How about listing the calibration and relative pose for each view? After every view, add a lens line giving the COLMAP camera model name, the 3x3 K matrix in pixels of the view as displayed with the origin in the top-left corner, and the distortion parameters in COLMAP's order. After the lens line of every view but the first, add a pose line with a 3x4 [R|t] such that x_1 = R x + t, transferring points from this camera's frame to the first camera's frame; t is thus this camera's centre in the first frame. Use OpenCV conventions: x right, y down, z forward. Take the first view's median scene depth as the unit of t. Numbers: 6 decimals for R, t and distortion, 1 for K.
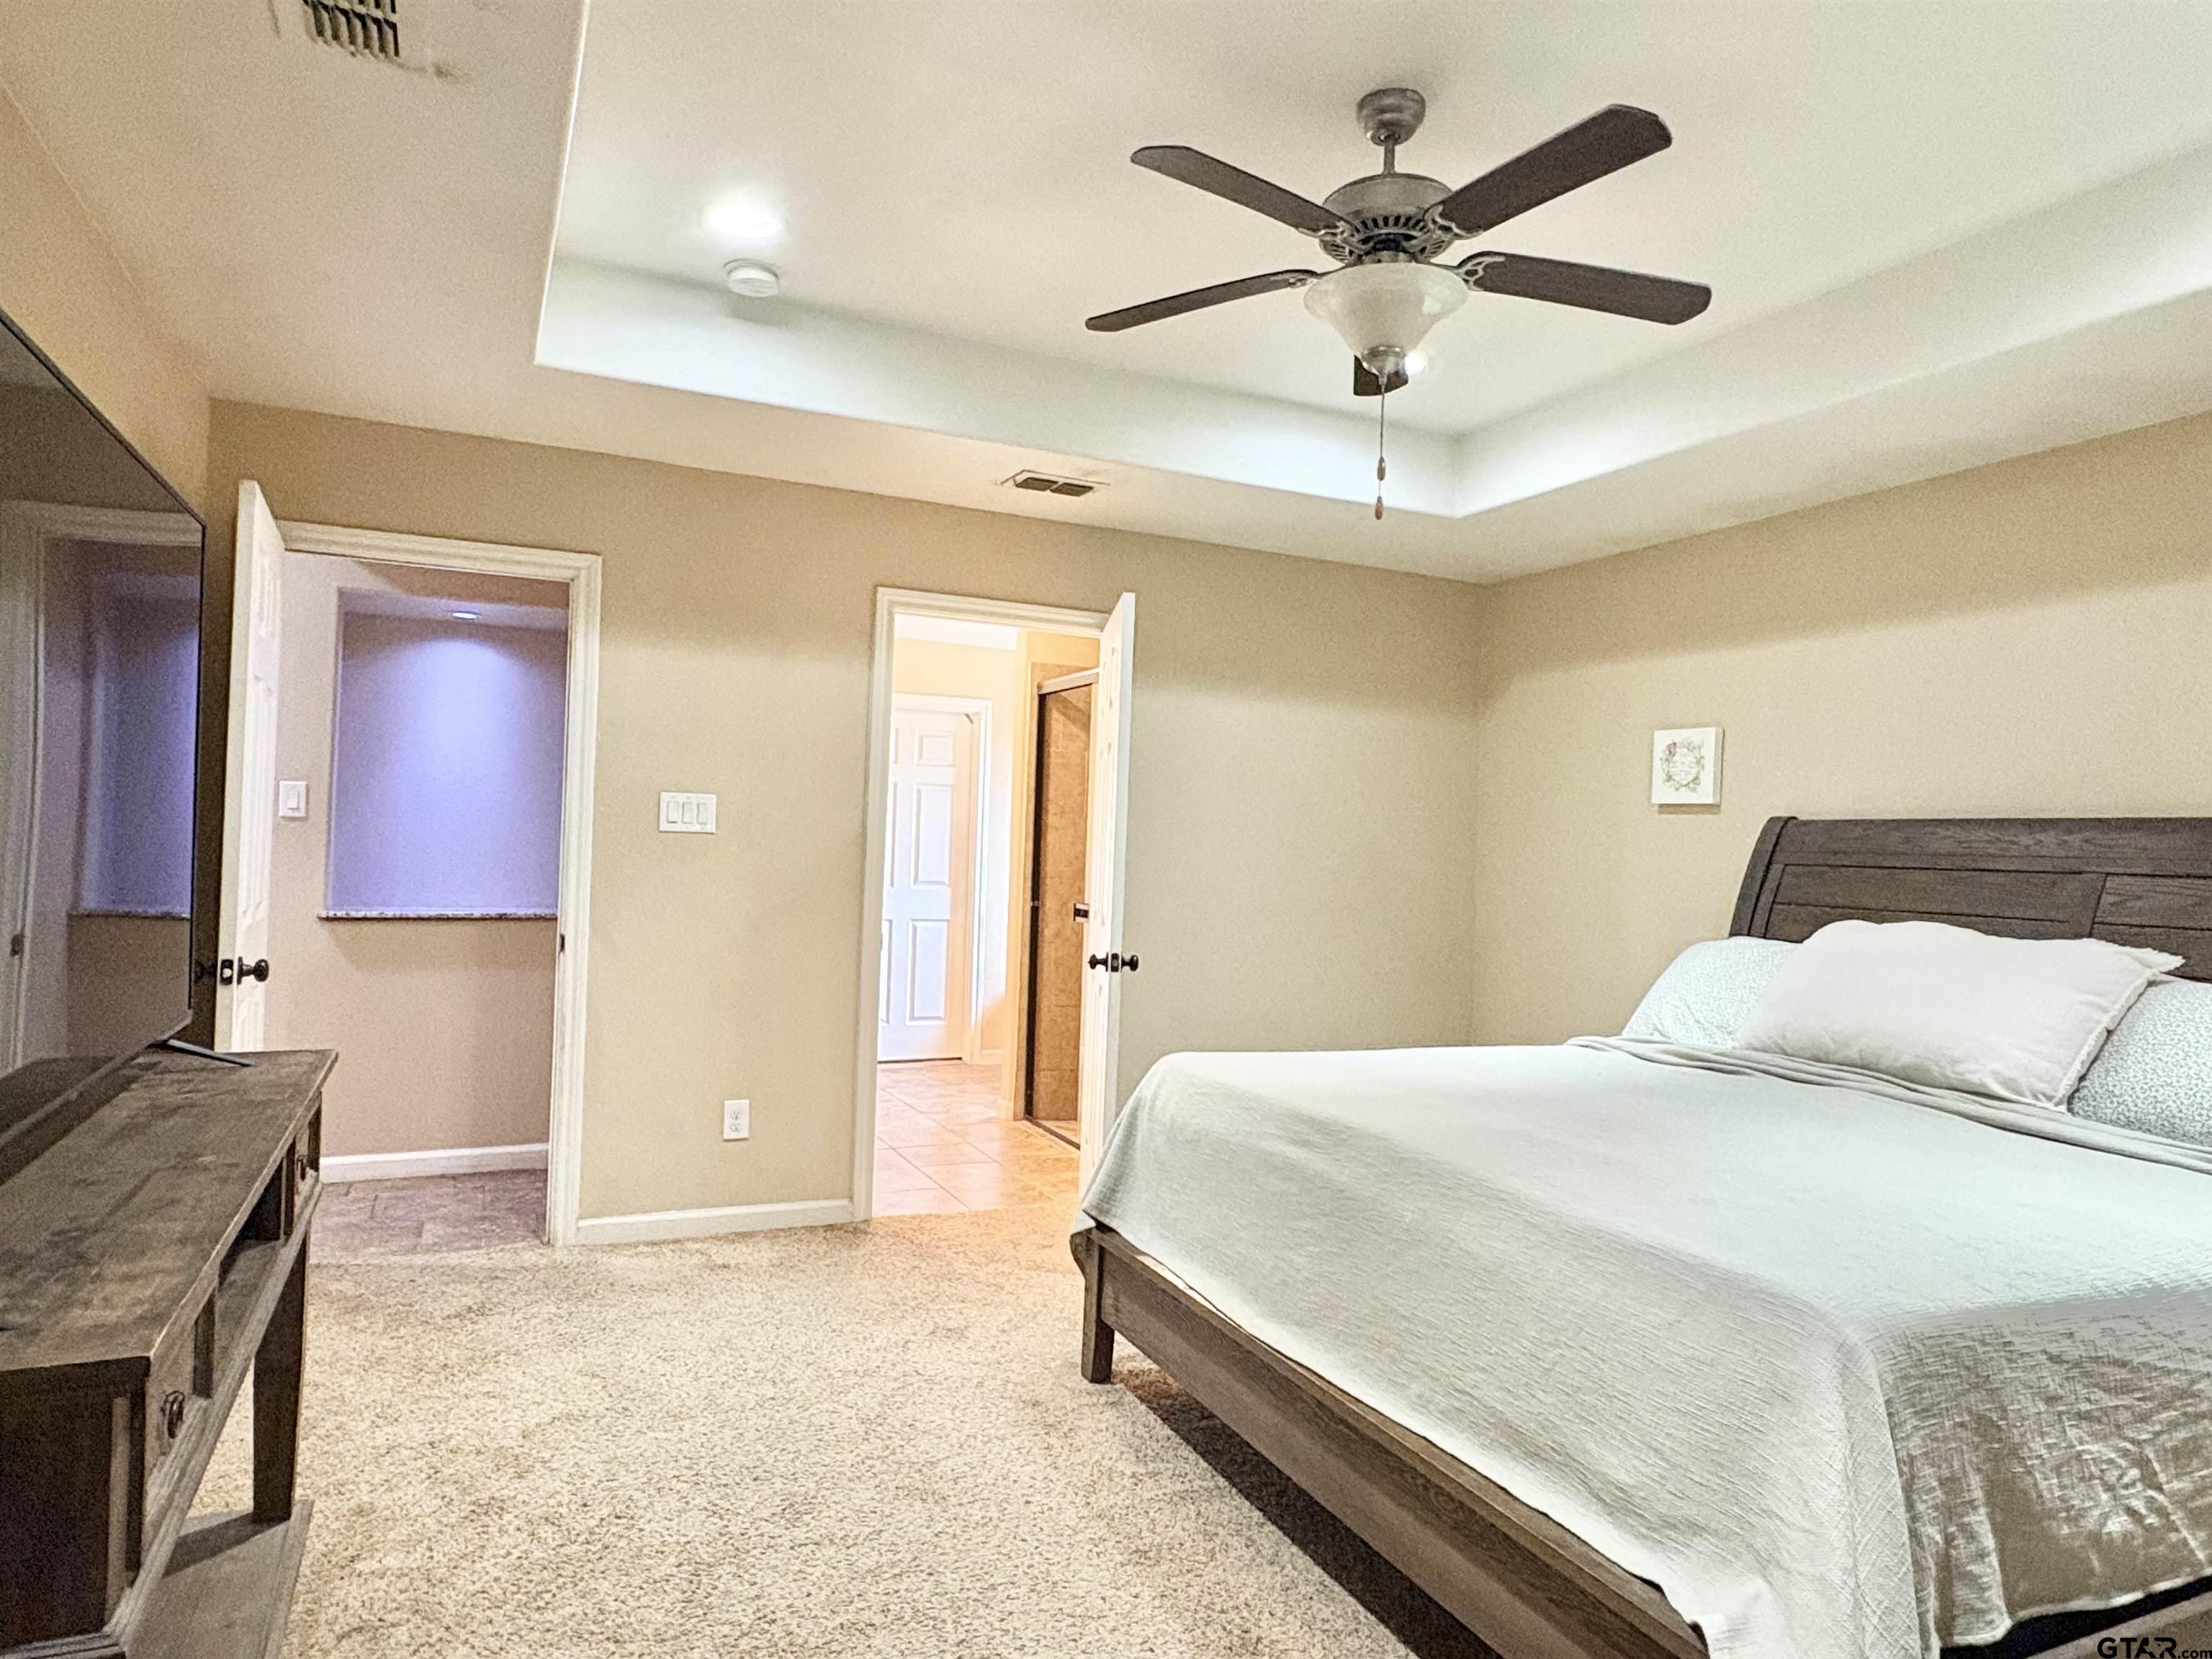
lens RADIAL K [[1354.6, 0, 1097.7], [0, 1354.6, 836.2], [0, 0, 1]] dist [-0.003659, 0.005179]
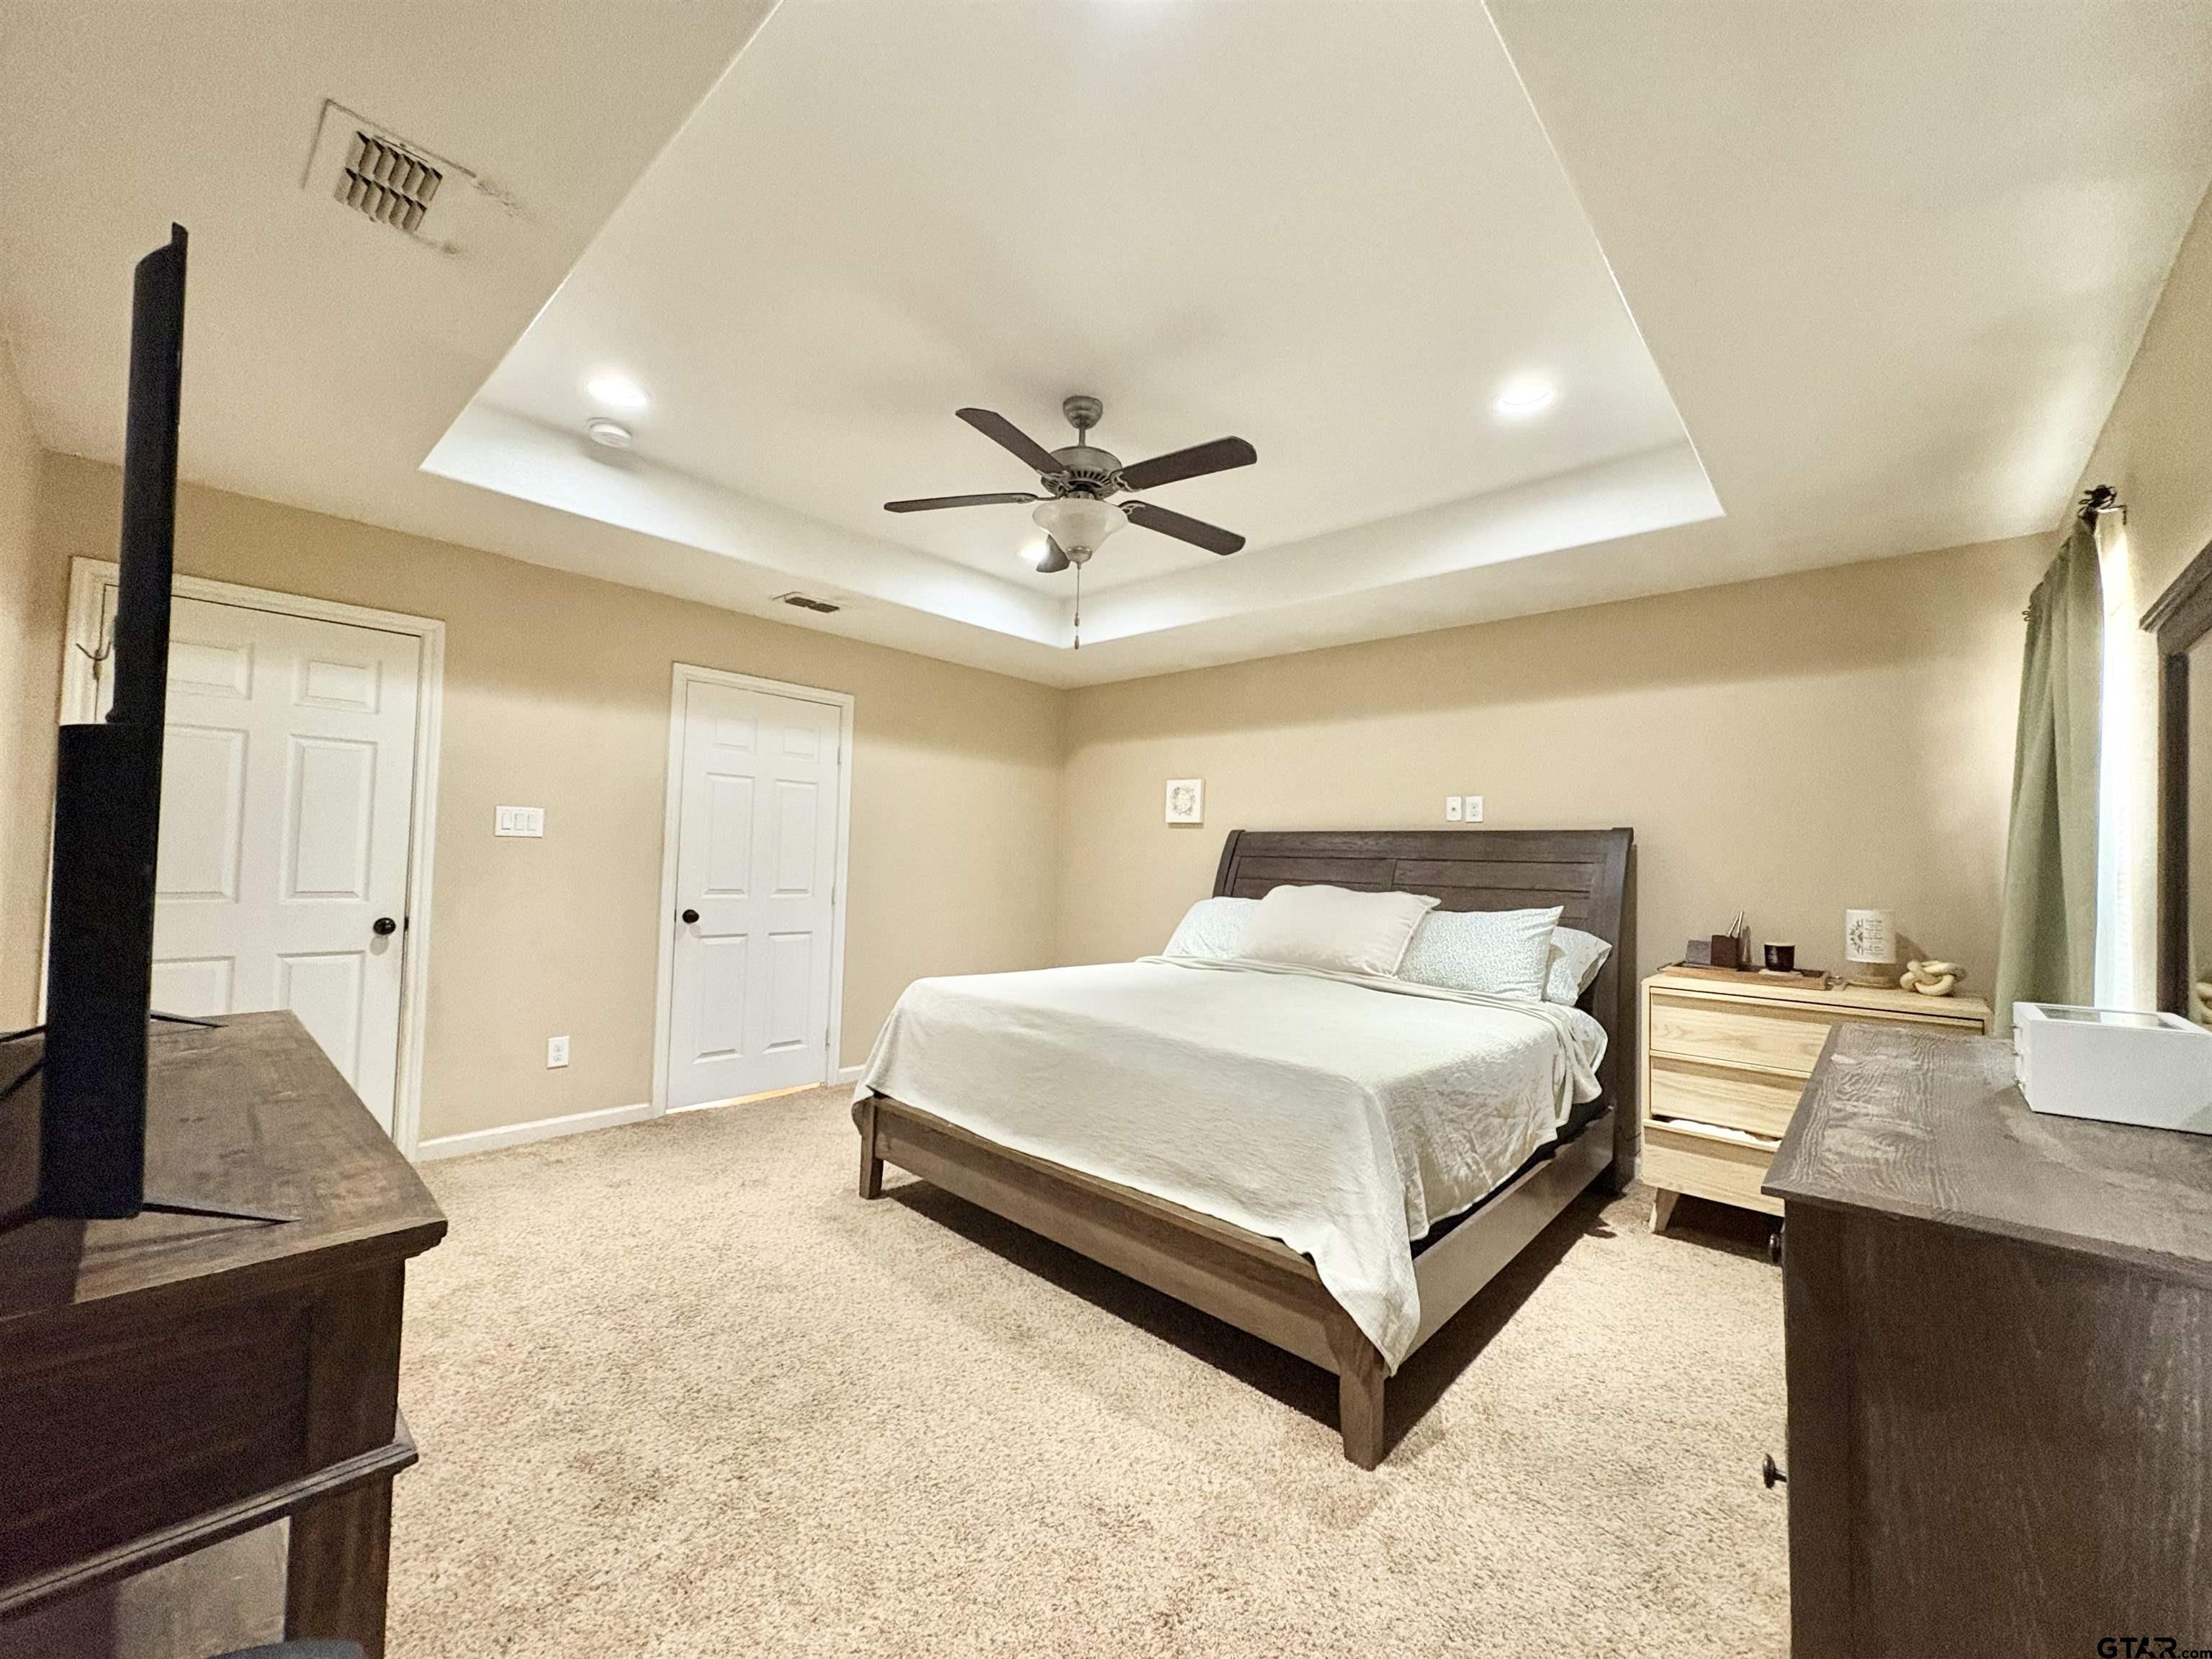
lens RADIAL K [[874.6, 0, 1109.0], [0, 874.6, 833.8], [0, 0, 1]] dist [-0.000754, -0.000092]
pose [[0.922178, 0.004088, 0.386744, -0.171847], [0.000534, 0.999930, -0.011844, 0.007672], [-0.386765, 0.011129, 0.922111, -0.013511]]
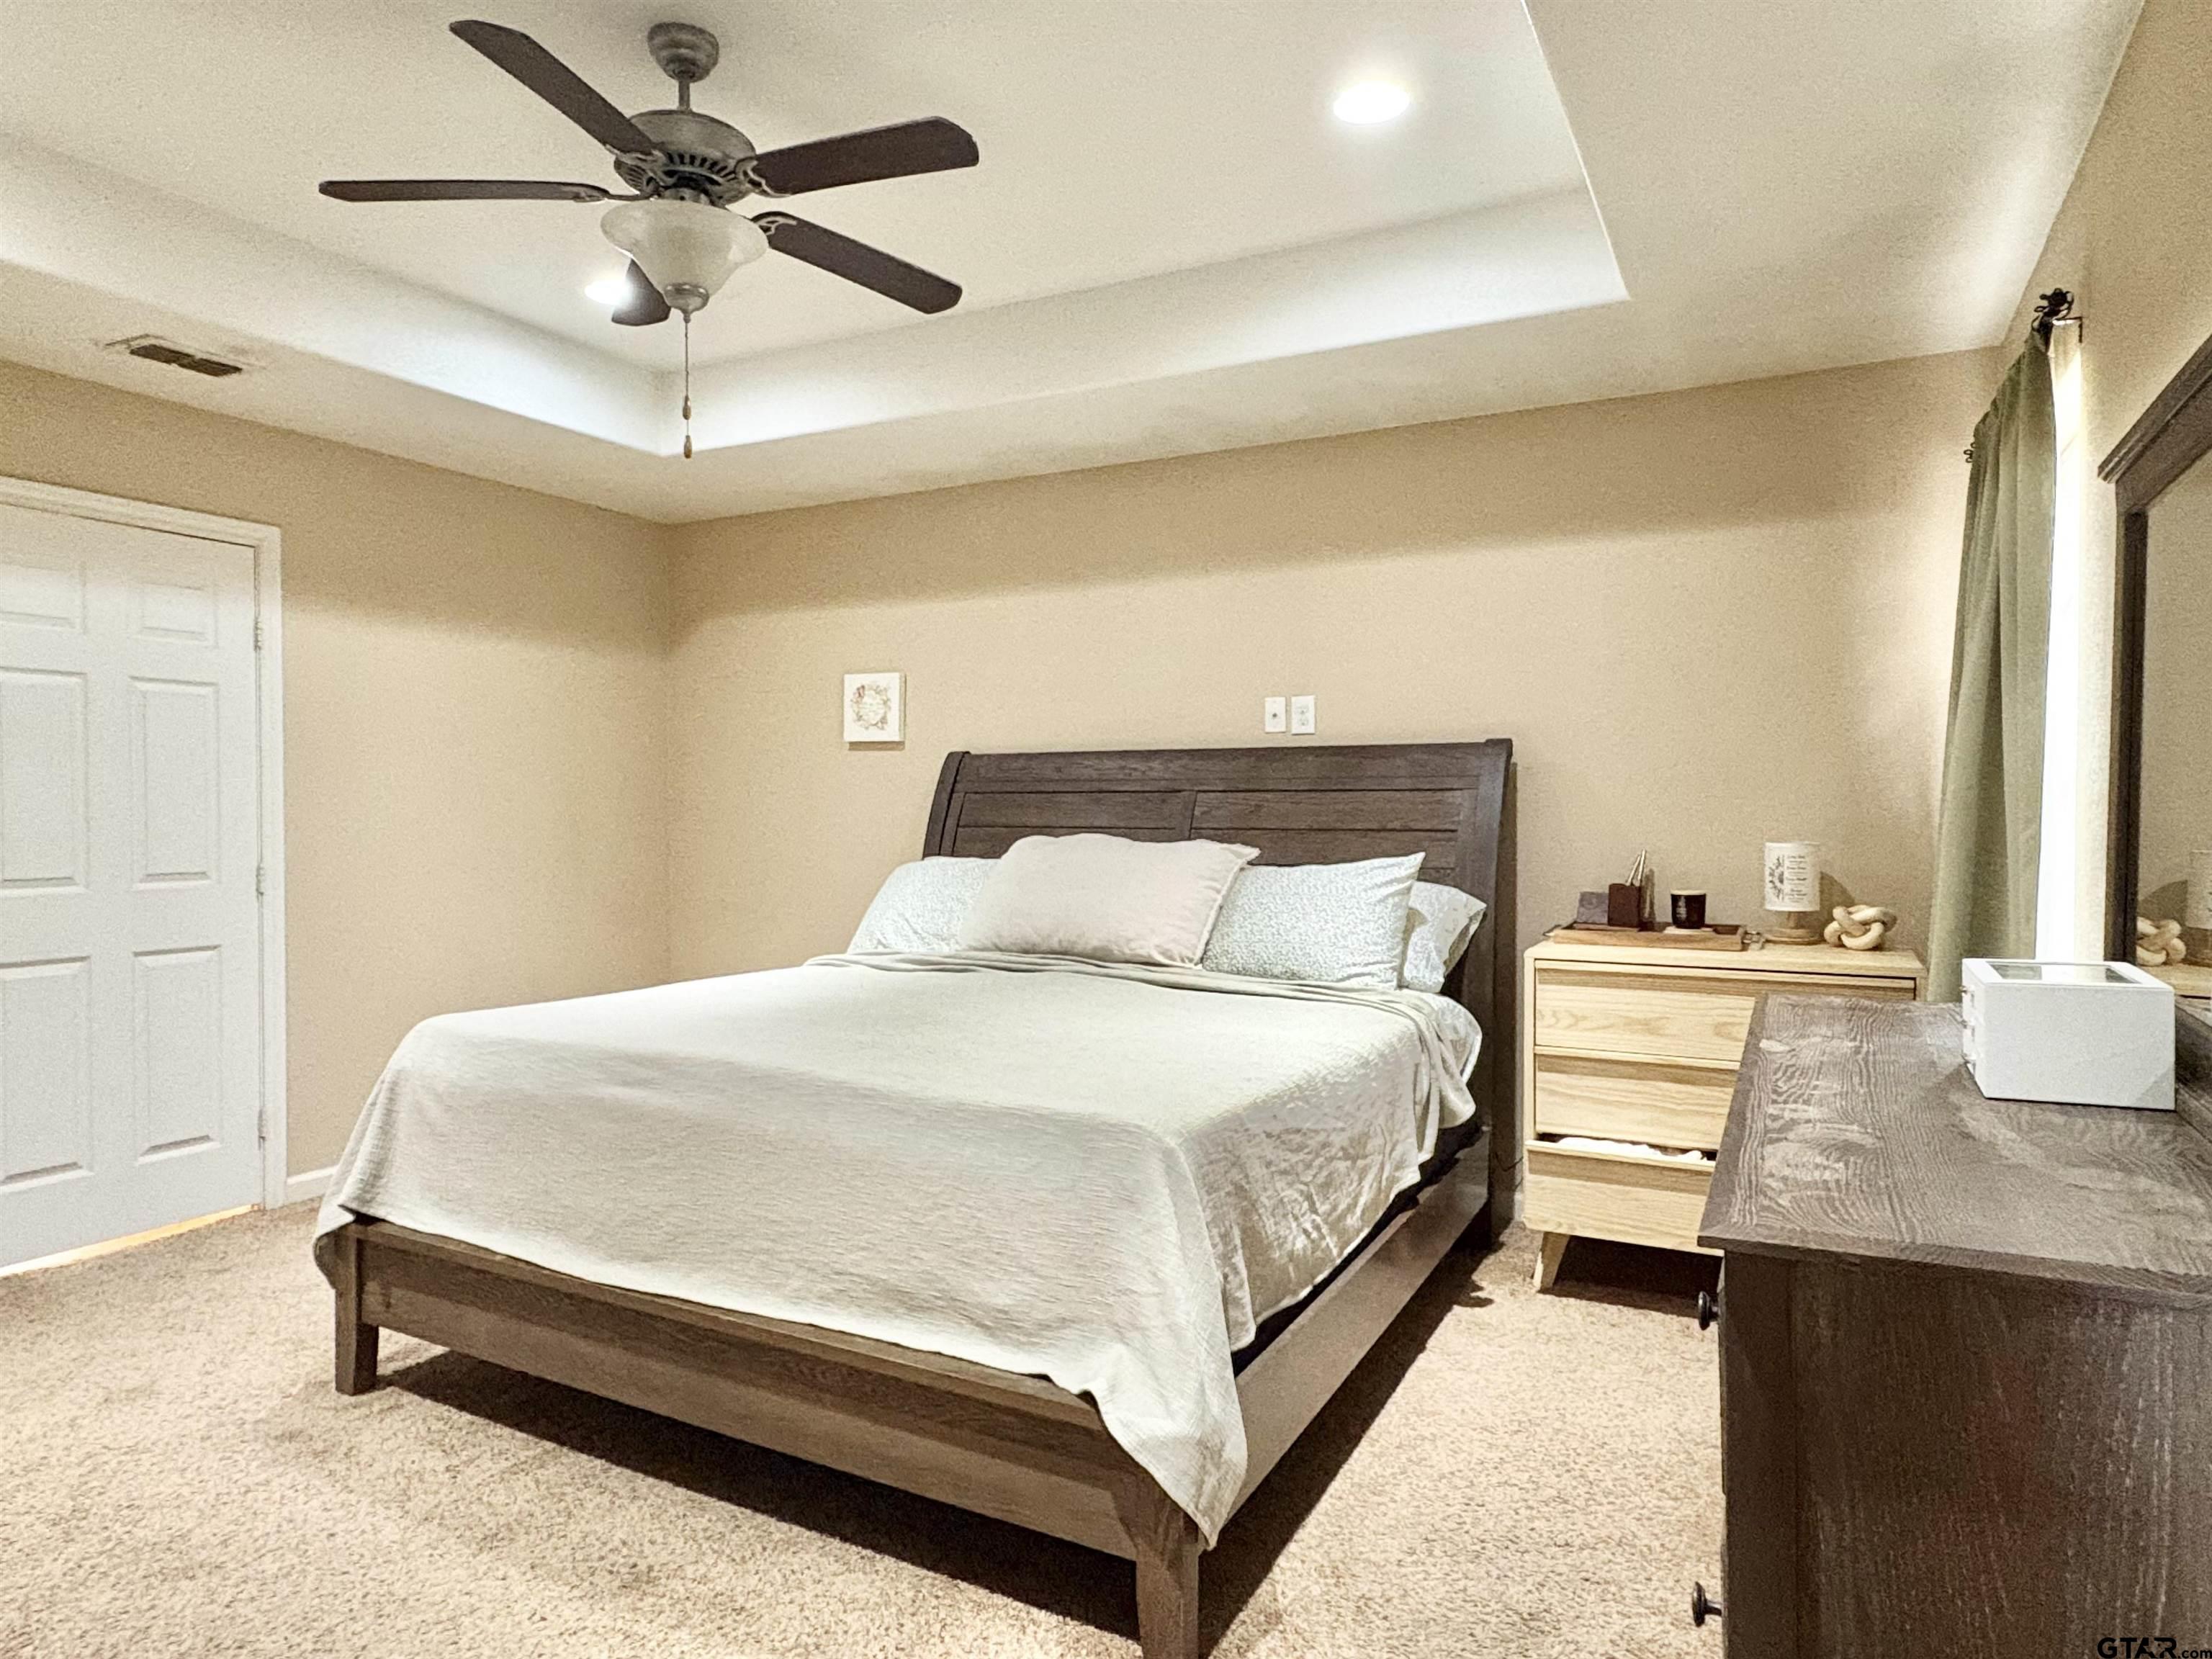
lens RADIAL K [[1353.6, 0, 1099.0], [0, 1353.6, 831.5], [0, 0, 1]] dist [-0.002593, 0.003138]
pose [[0.796765, -0.047282, 0.602437, -0.167095], [0.023553, 0.998607, 0.047225, 0.003492], [-0.603830, -0.023439, 0.796768, 0.004407]]
